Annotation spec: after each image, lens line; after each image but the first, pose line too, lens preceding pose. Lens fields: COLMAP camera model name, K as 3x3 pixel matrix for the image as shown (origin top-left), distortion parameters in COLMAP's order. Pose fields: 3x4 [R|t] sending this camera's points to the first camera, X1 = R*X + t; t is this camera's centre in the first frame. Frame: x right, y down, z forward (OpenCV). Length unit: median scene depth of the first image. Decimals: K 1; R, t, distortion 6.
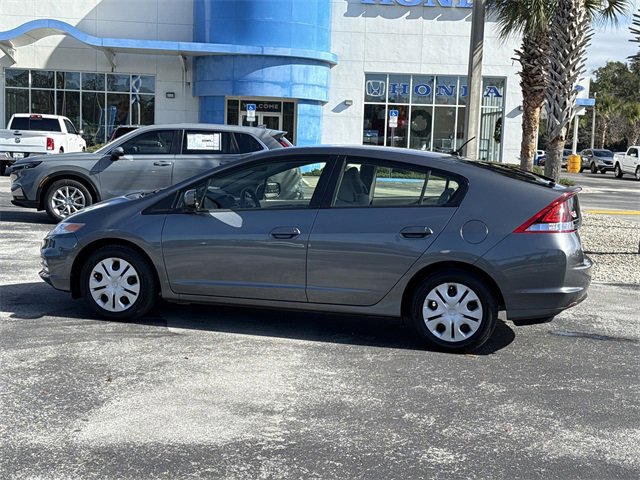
lens RADIAL K [[951.3, 0, 320.0], [0, 951.3, 240.0], [0, 0, 1]] dist [0.142119, -0.037107]
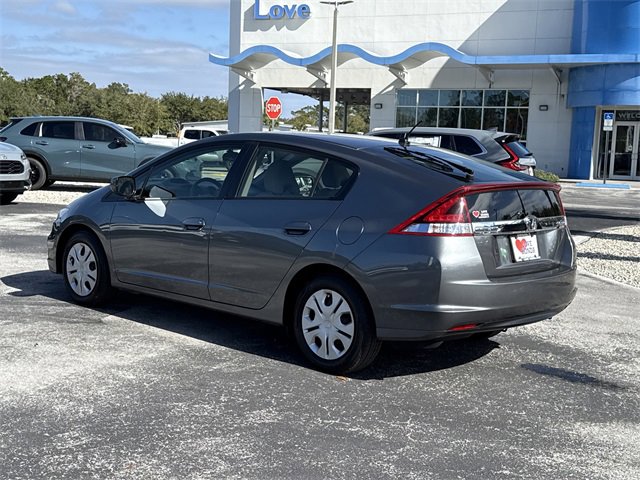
lens RADIAL K [[879.5, 0, 320.0], [0, 879.5, 240.0], [0, 0, 1]] dist [0.134913, -0.090816]
pose [[0.883400, 0.048002, -0.466155, 0.449633], [-0.052844, 0.998599, 0.002686, -0.000725], [0.465631, 0.022261, 0.884699, 0.279075]]
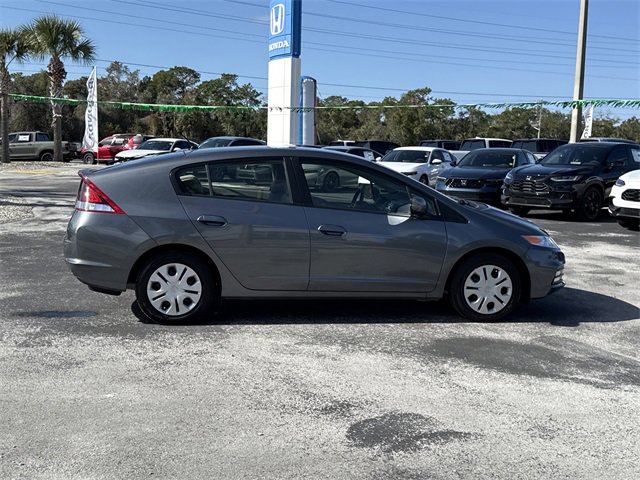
lens RADIAL K [[758.0, 0, 299.0], [0, 758.0, 237.1], [0, 0, 1]] dist [0.118749, -0.021089]
pose [[-0.924255, -0.020739, -0.381213, 0.371309], [-0.102714, 0.975215, 0.195976, -0.179677], [0.367700, 0.220287, -0.903477, 1.908918]]
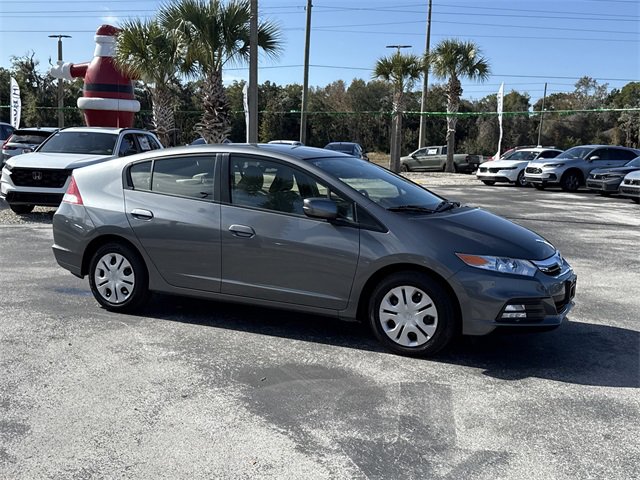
lens RADIAL K [[703.1, 0, 309.6], [0, 703.1, 238.4], [0, 0, 1]] dist [0.186843, -0.387331]
pose [[-0.972903, -0.089742, 0.213088, -0.204327], [-0.039004, 0.972097, 0.231316, -0.190910], [-0.227901, 0.216737, -0.949256, 1.842192]]
